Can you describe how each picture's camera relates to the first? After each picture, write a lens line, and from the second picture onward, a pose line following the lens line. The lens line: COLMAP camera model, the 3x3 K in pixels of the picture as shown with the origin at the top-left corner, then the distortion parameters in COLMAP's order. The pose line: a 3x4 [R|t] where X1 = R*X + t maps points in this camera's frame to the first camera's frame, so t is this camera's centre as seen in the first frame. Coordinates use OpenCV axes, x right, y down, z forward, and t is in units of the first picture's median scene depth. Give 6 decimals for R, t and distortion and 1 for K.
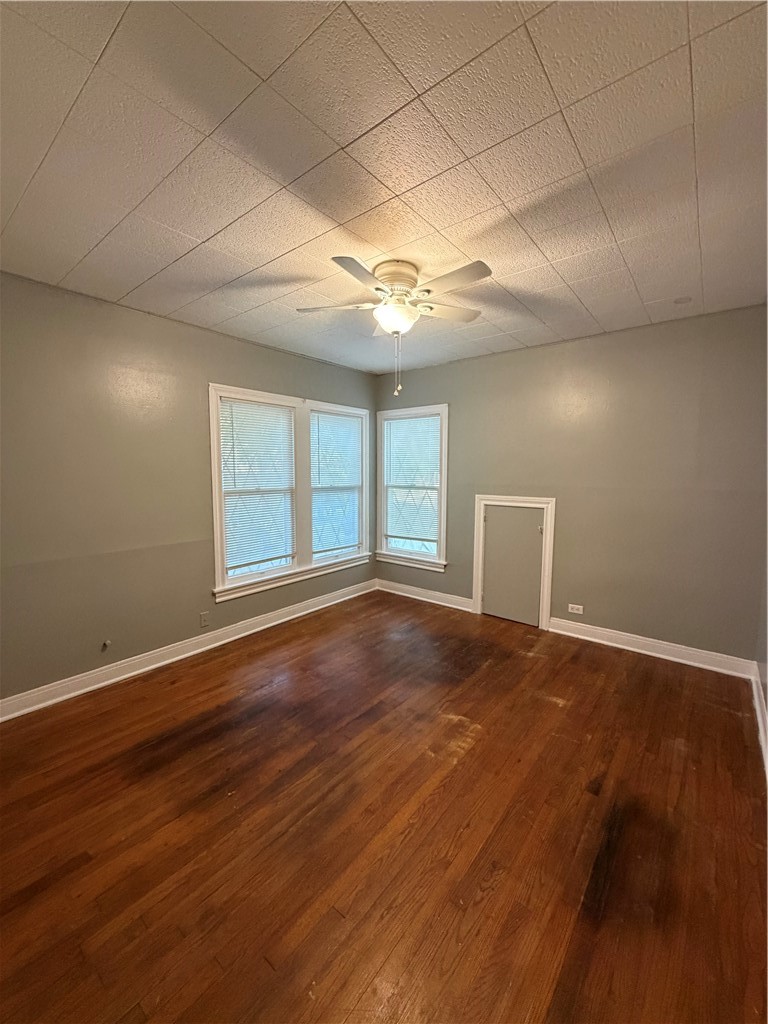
lens RADIAL K [[408.9, 0, 383.3], [0, 408.9, 510.3], [0, 0, 1]] dist [0.000111, 0.000373]
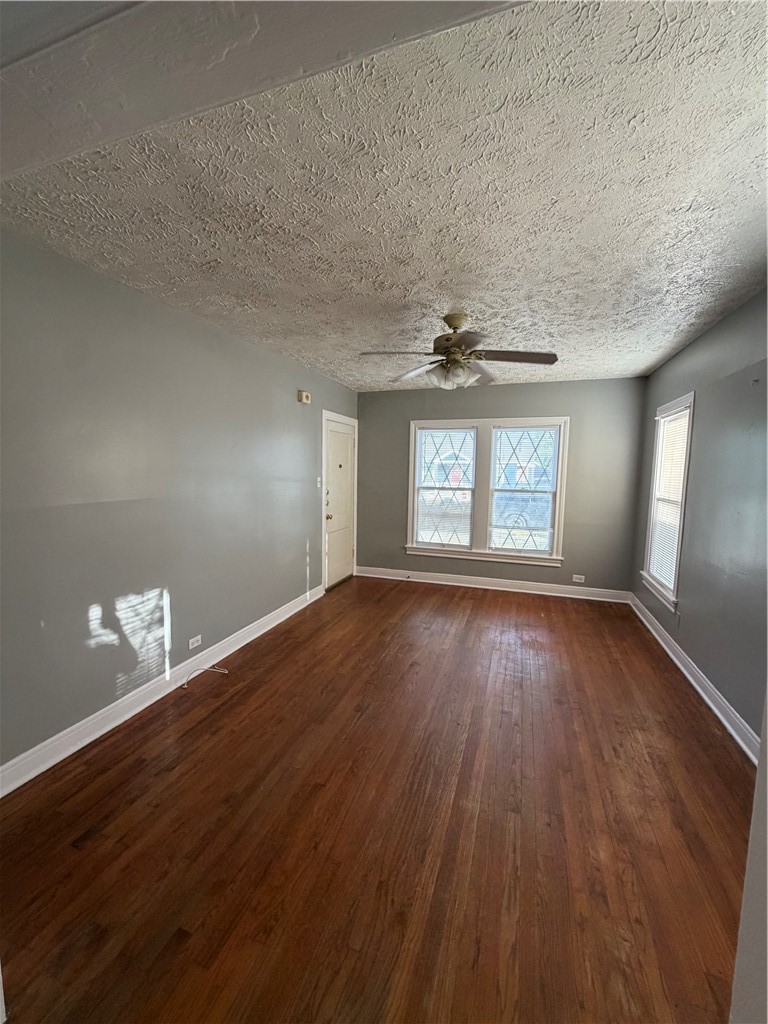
lens RADIAL K [[408.9, 0, 383.3], [0, 408.9, 510.3], [0, 0, 1]] dist [0.000111, 0.000373]
pose [[0.338967, 0.096746, -0.935811, 1.075337], [-0.111194, 0.991846, 0.062263, -0.037885], [0.934204, 0.082951, 0.346961, 0.333356]]
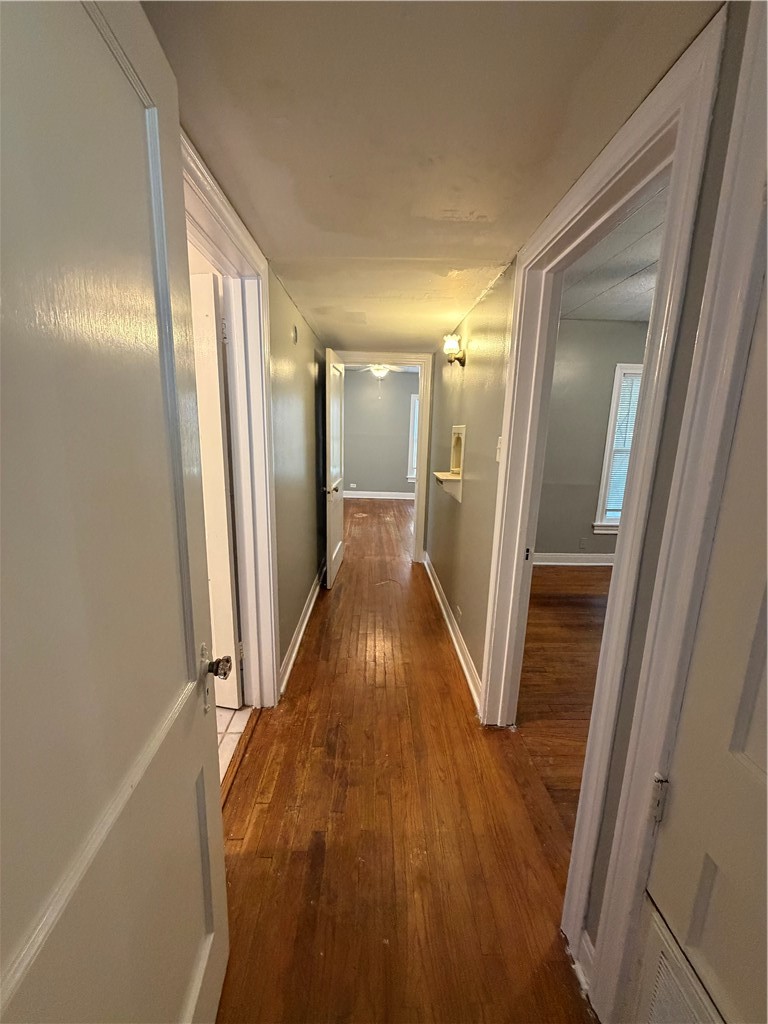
lens RADIAL K [[408.9, 0, 383.3], [0, 408.9, 510.3], [0, 0, 1]] dist [0.000111, 0.000373]
pose [[0.645788, 0.163276, -0.745854, 0.129099], [-0.096882, 0.986494, 0.132071, 0.043070], [0.757345, -0.013030, 0.652885, -0.385934]]
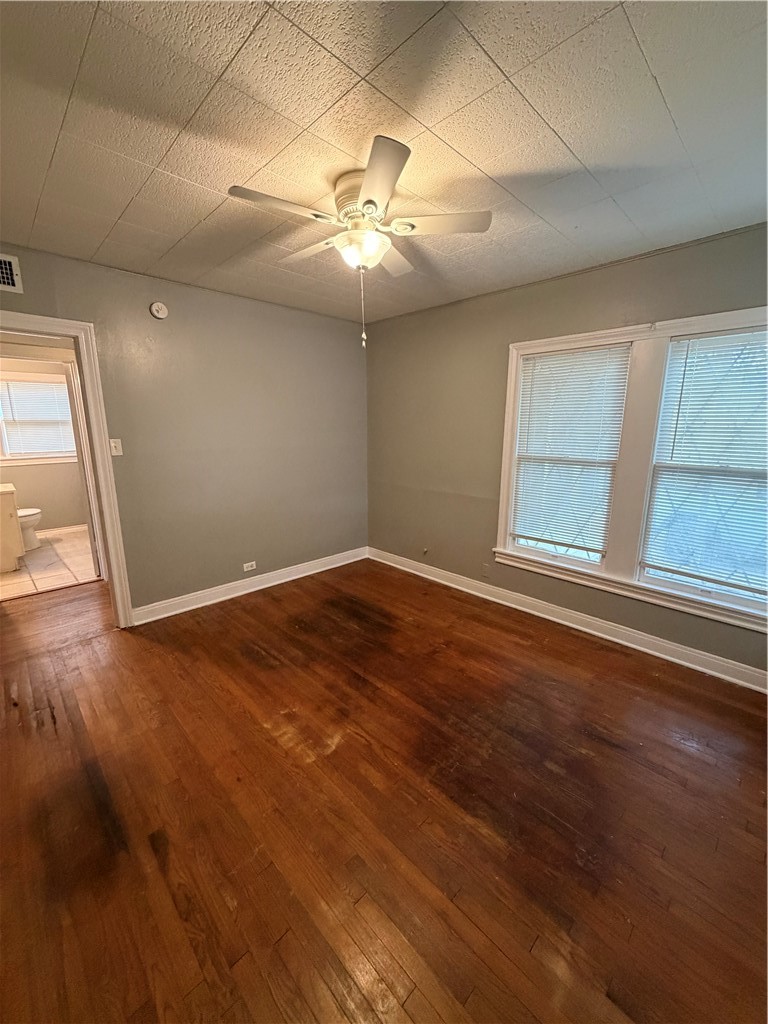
lens RADIAL K [[408.9, 0, 383.3], [0, 408.9, 510.3], [0, 0, 1]] dist [0.000111, 0.000373]
pose [[-0.115466, 0.201266, -0.972707, 0.623877], [-0.105563, 0.971225, 0.213490, -0.095700], [0.987686, 0.127332, -0.090897, 0.797315]]
